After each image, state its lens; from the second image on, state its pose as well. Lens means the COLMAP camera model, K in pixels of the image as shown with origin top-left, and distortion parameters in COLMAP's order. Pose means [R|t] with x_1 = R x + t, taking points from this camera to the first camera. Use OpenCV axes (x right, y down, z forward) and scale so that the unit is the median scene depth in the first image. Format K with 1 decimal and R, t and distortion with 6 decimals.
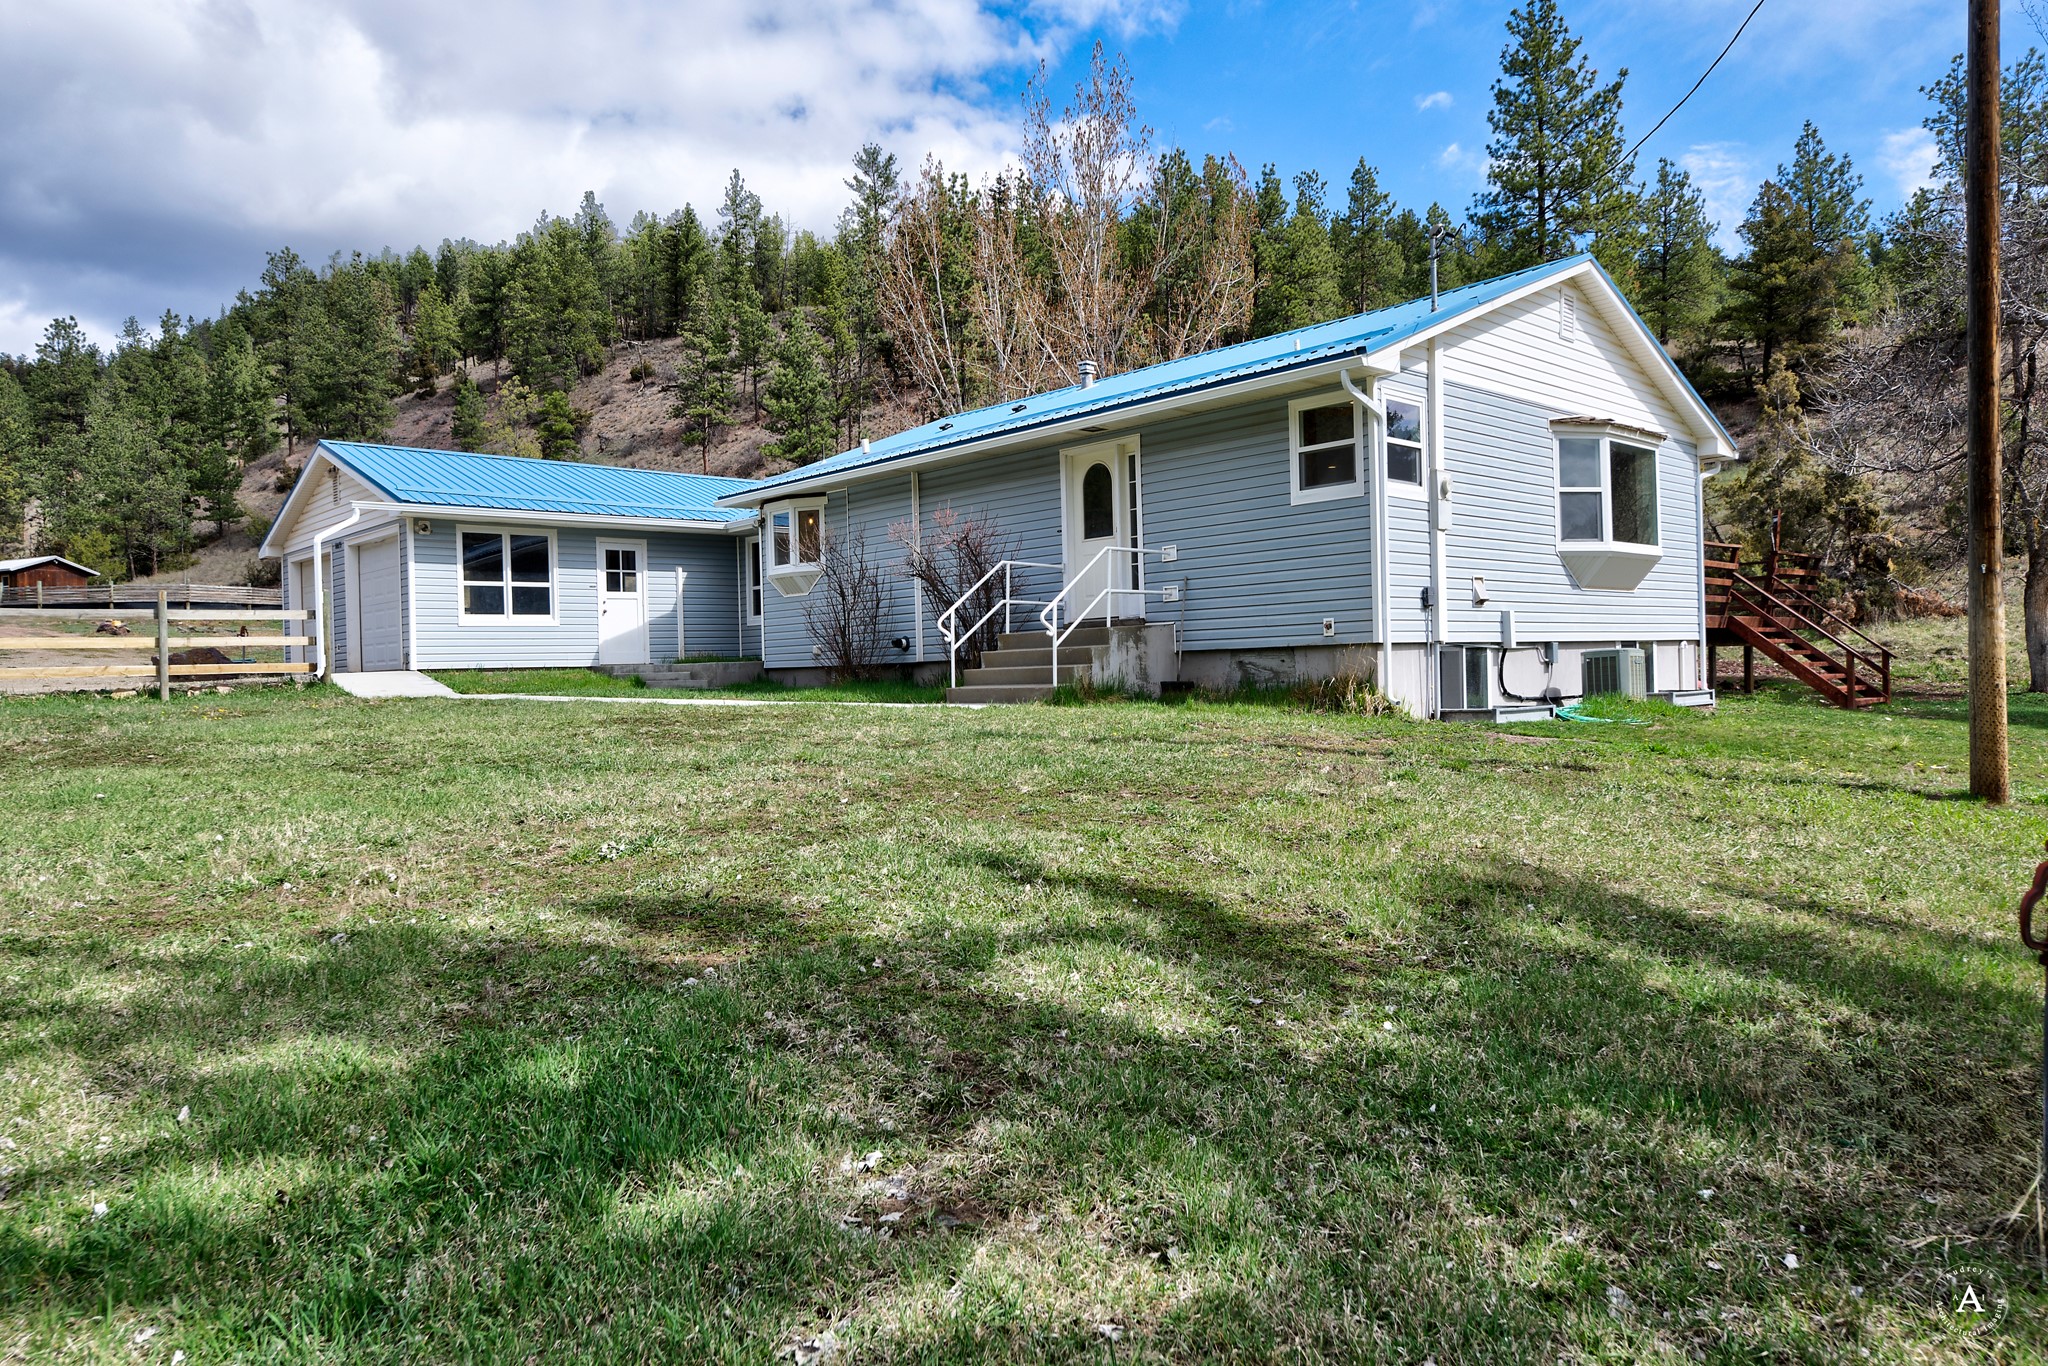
lens RADIAL K [[1279.1, 0, 1024.0], [0, 1279.1, 683.0], [0, 0, 1]] dist [0.003597, 0.002605]
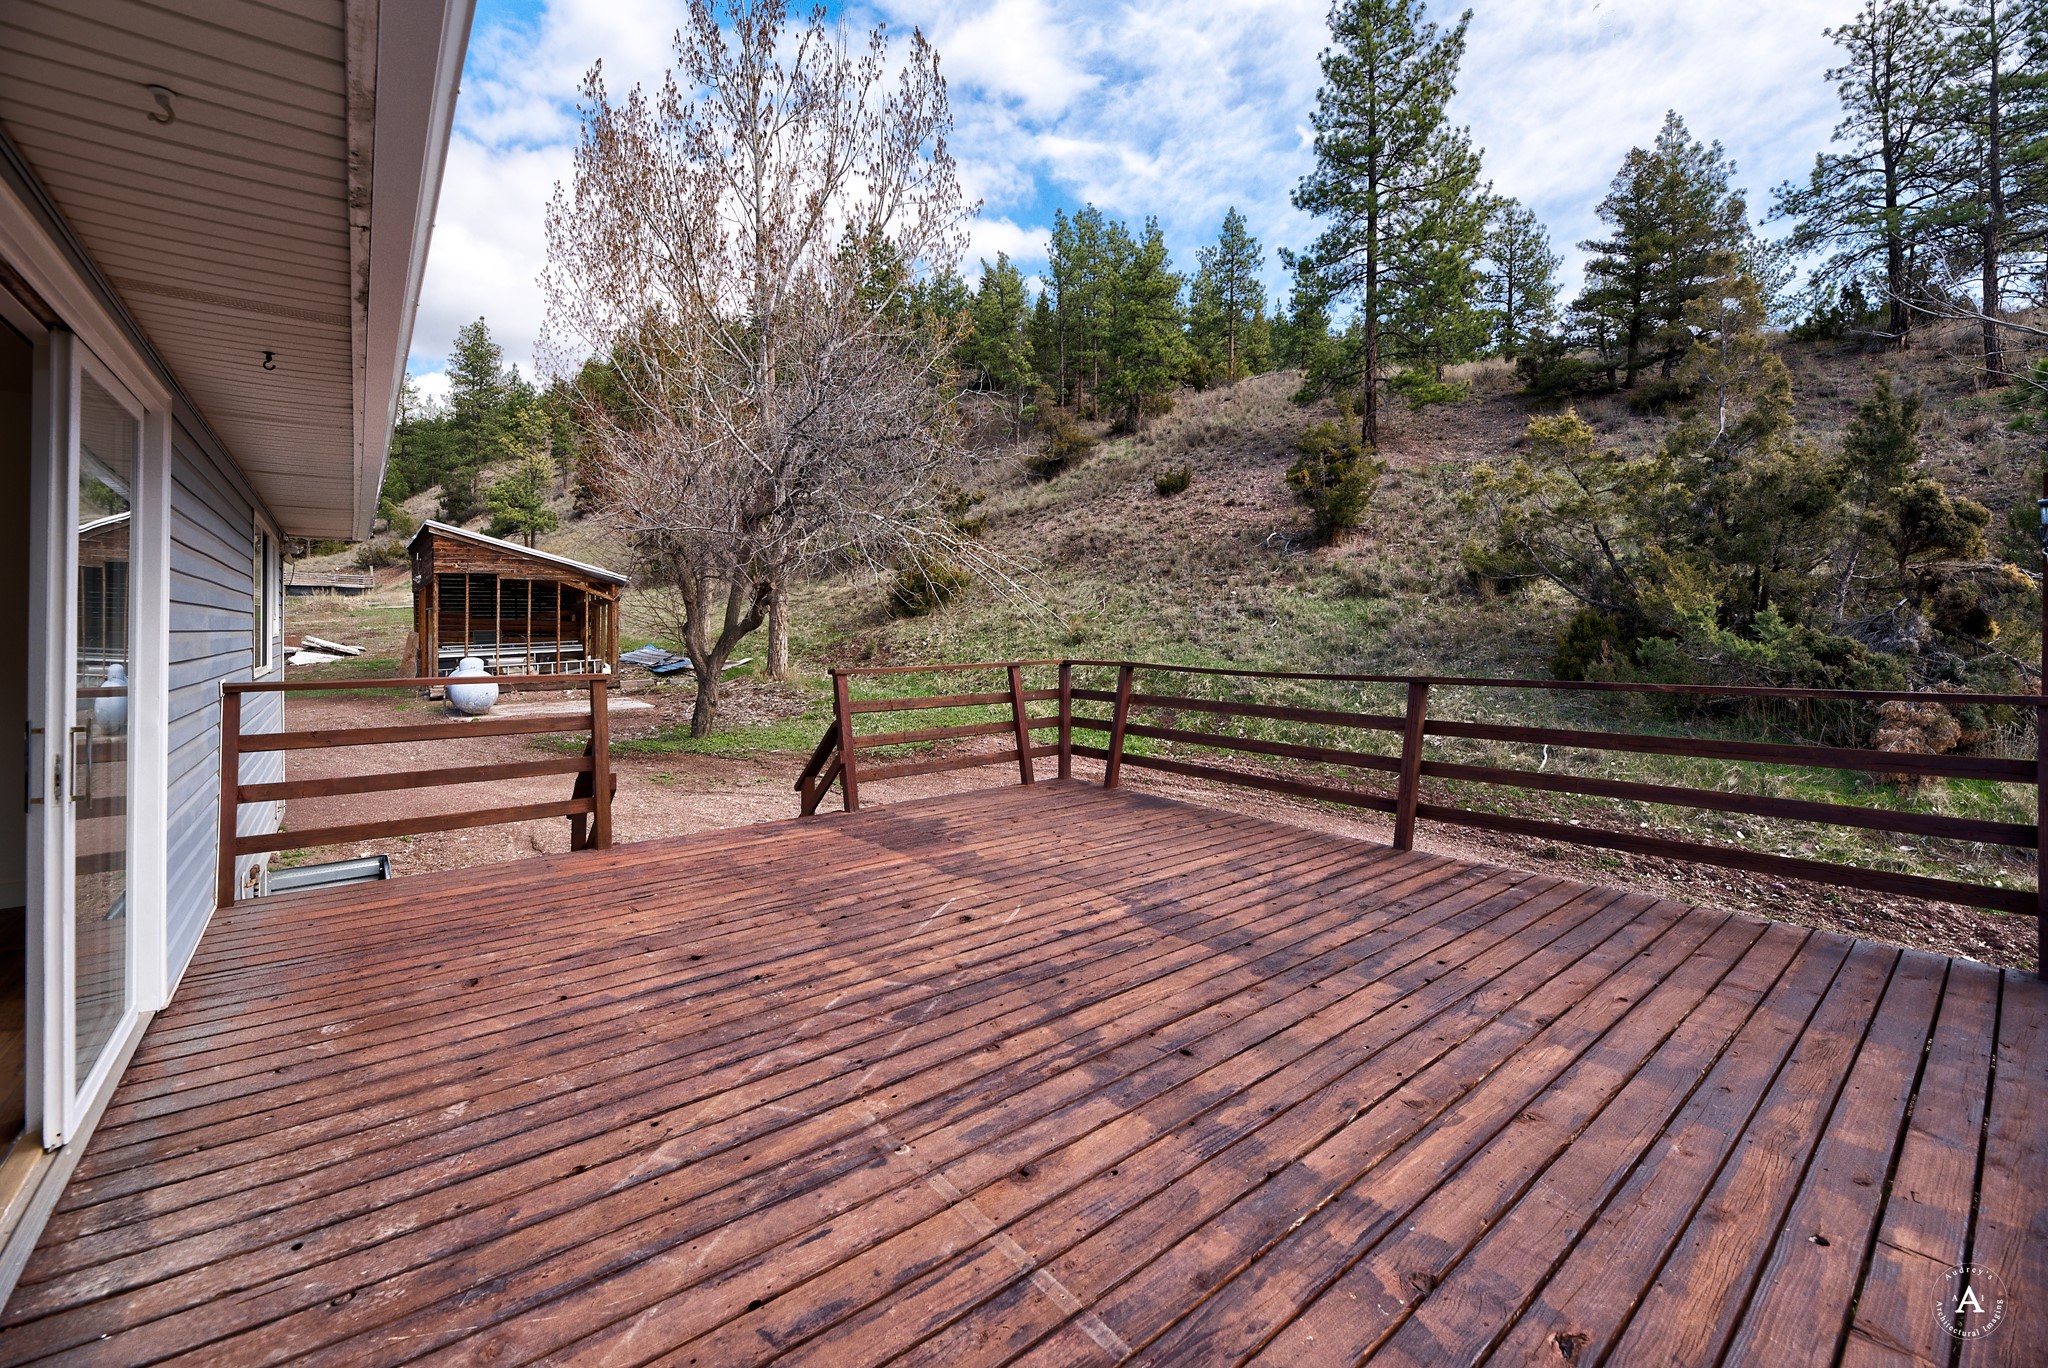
lens RADIAL K [[836.0, 0, 1028.6], [0, 836.0, 620.3], [0, 0, 1]] dist [-0.001003, -0.000295]
pose [[0.998408, 0.022495, -0.051724, 0.189107], [-0.023564, 0.999519, -0.020151, -0.045977], [0.051246, 0.021338, 0.998458, 0.387163]]
